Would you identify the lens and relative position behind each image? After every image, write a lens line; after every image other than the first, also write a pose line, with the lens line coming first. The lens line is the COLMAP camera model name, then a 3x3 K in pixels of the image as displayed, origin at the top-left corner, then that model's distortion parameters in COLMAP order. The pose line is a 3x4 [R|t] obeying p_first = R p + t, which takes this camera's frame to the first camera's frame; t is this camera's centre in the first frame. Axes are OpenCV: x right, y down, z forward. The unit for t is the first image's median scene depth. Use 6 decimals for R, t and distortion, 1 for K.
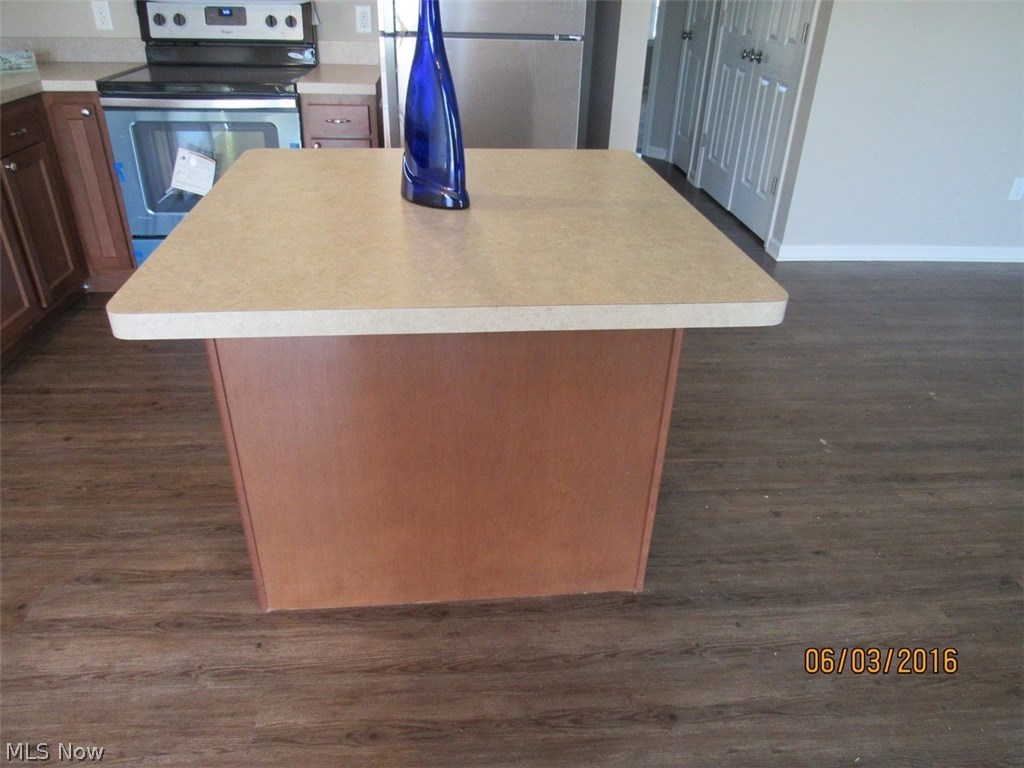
lens RADIAL K [[729.1, 0, 511.2], [0, 729.1, 383.7], [0, 0, 1]] dist [-0.033507, 0.002314]
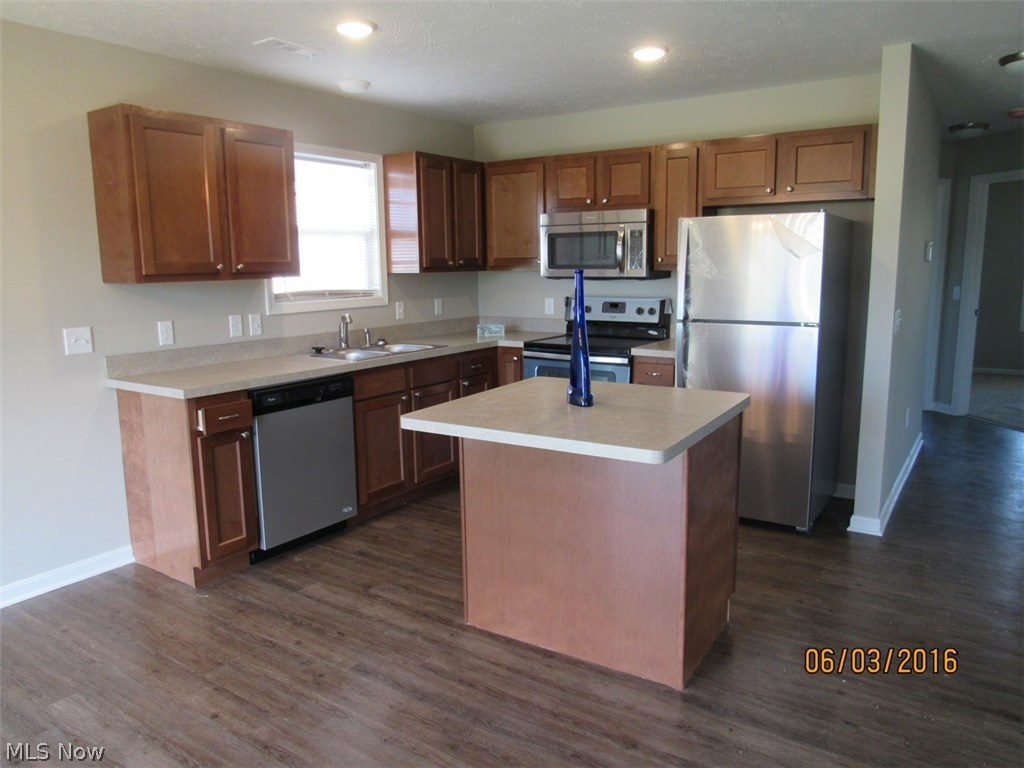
lens RADIAL K [[729.1, 0, 511.6], [0, 729.1, 381.7], [0, 0, 1]] dist [-0.033507, 0.002314]
pose [[0.784492, 0.063603, -0.616868, 0.763626], [-0.278027, 0.925227, -0.258179, 0.194703], [0.554322, 0.374046, 0.743517, -0.433338]]
